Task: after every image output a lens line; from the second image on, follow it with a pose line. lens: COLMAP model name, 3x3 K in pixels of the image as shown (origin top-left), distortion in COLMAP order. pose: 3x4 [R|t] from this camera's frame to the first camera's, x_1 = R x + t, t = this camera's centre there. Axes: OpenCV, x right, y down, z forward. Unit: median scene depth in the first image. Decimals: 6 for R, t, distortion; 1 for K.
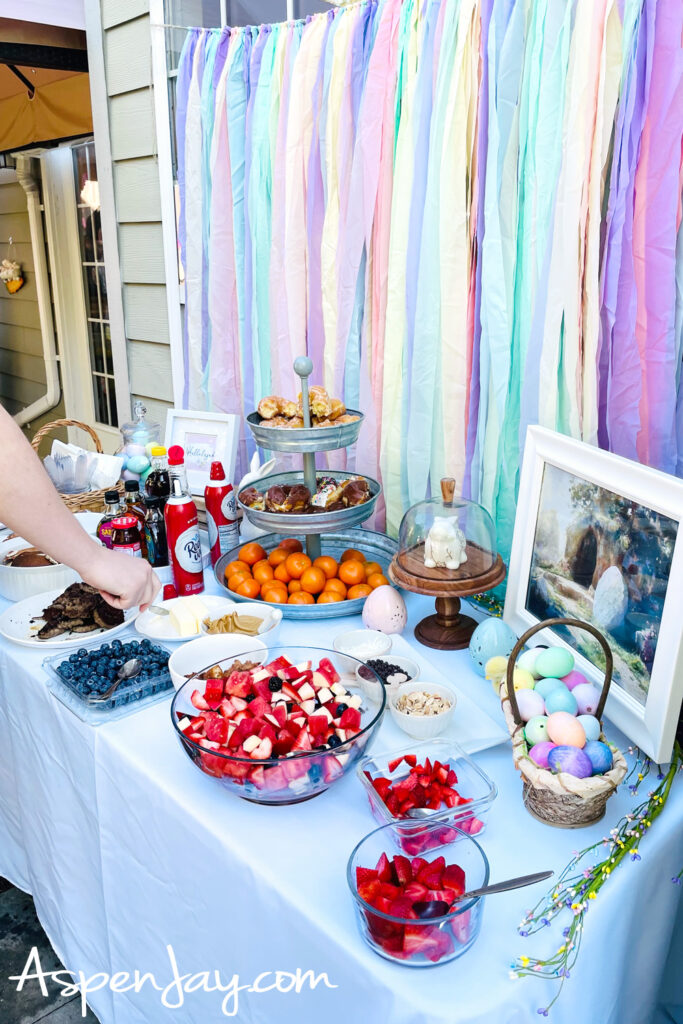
lens RADIAL K [[831.8, 0, 342.7], [0, 831.8, 510.3], [0, 0, 1]] dist [0.048562, -0.015806]
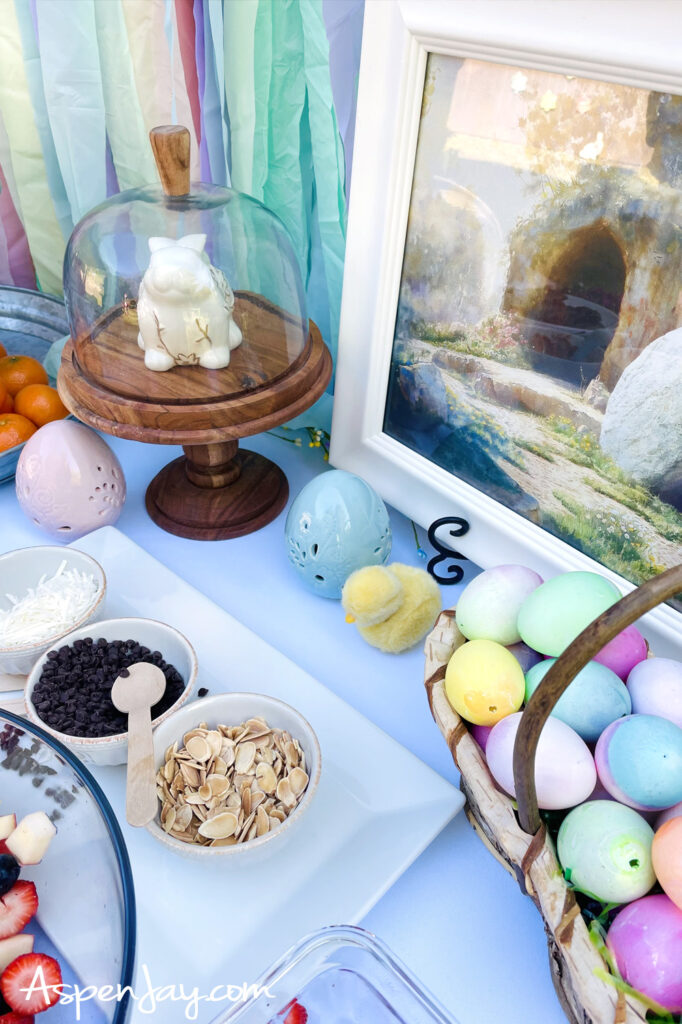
lens RADIAL K [[831.8, 0, 371.8], [0, 831.8, 530.1], [0, 0, 1]] dist [0.048562, -0.015806]
pose [[0.916078, -0.213184, 0.339638, 0.043815], [0.089064, 0.933990, 0.346021, 0.008460], [-0.390985, -0.286733, 0.874594, 0.585786]]
